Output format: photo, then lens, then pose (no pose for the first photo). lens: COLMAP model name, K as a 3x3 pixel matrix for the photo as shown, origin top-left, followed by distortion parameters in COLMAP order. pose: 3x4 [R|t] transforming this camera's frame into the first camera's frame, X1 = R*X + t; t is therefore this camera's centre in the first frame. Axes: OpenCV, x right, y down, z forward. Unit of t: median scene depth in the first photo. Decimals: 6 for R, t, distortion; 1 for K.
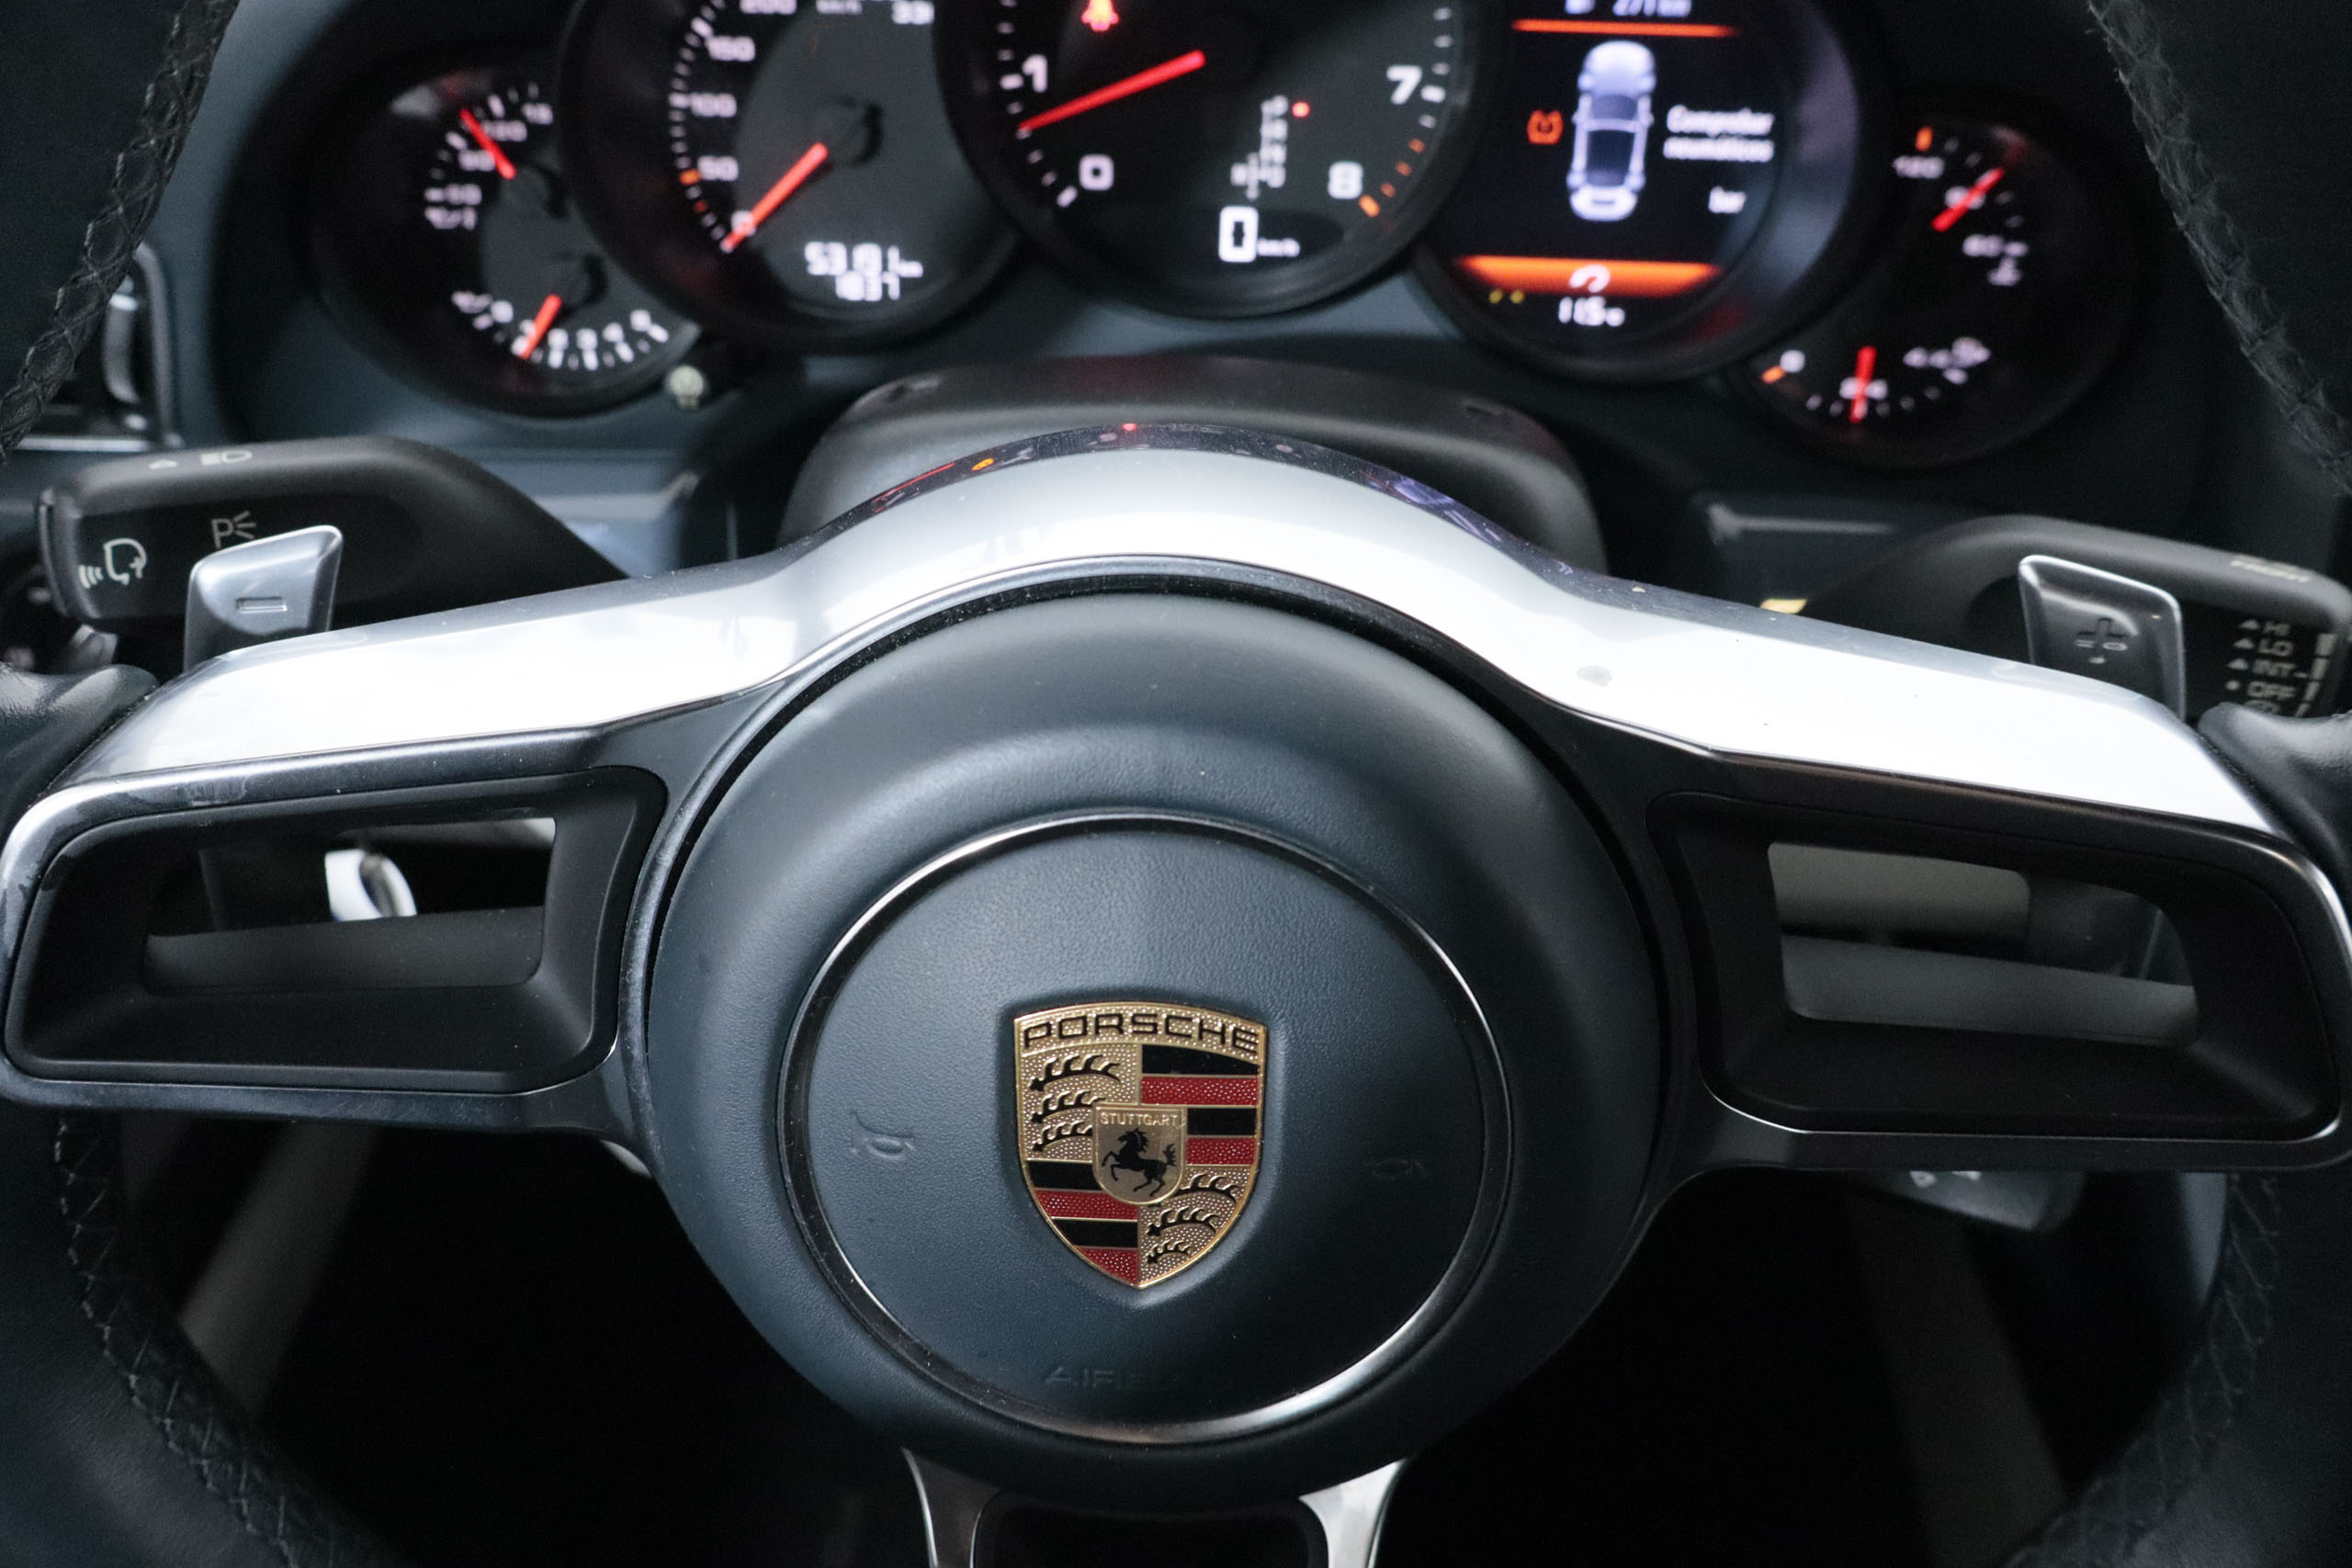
lens RADIAL K [[2019.8, 0, 1175.4], [0, 2019.8, 741.4], [0, 0, 1]] dist [0.000614, 0.001417]
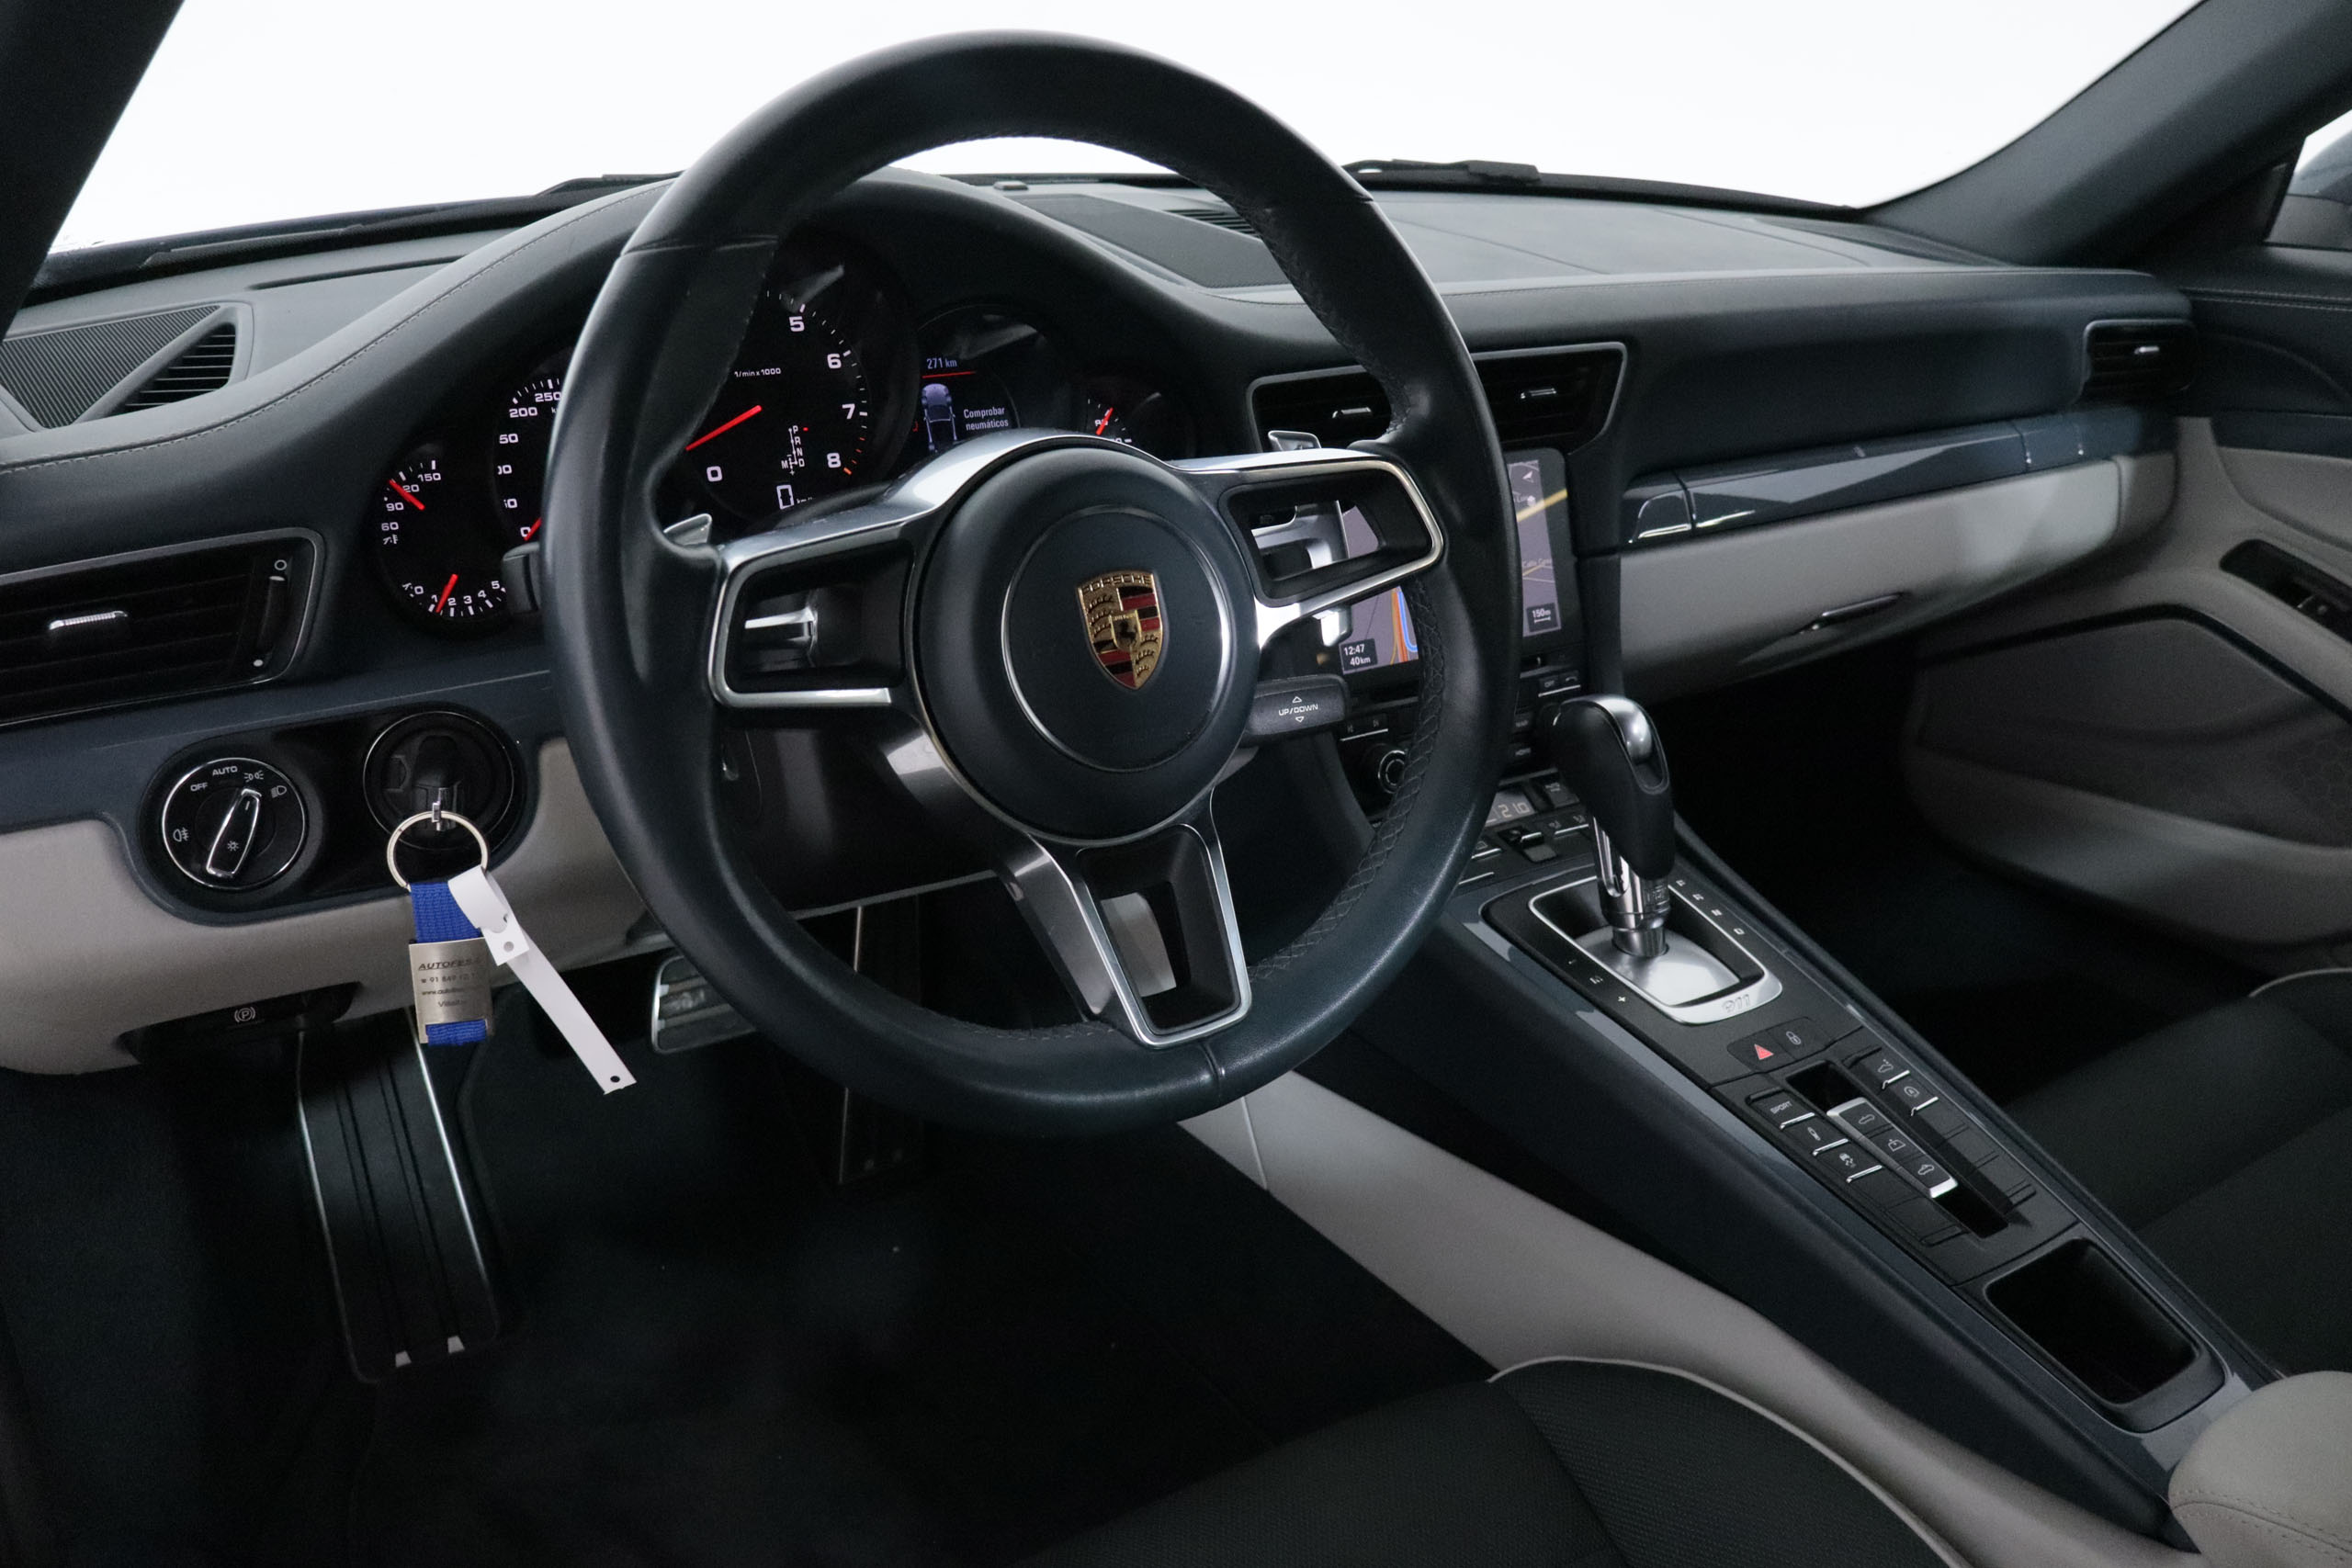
lens RADIAL K [[2019.8, 0, 1175.4], [0, 2019.8, 741.4], [0, 0, 1]] dist [0.000614, 0.001417]
pose [[0.787571, -0.202480, 0.582008, -0.864623], [0.377049, 0.905382, -0.195240, 0.487391], [-0.487407, 0.373210, 0.789397, -0.627055]]
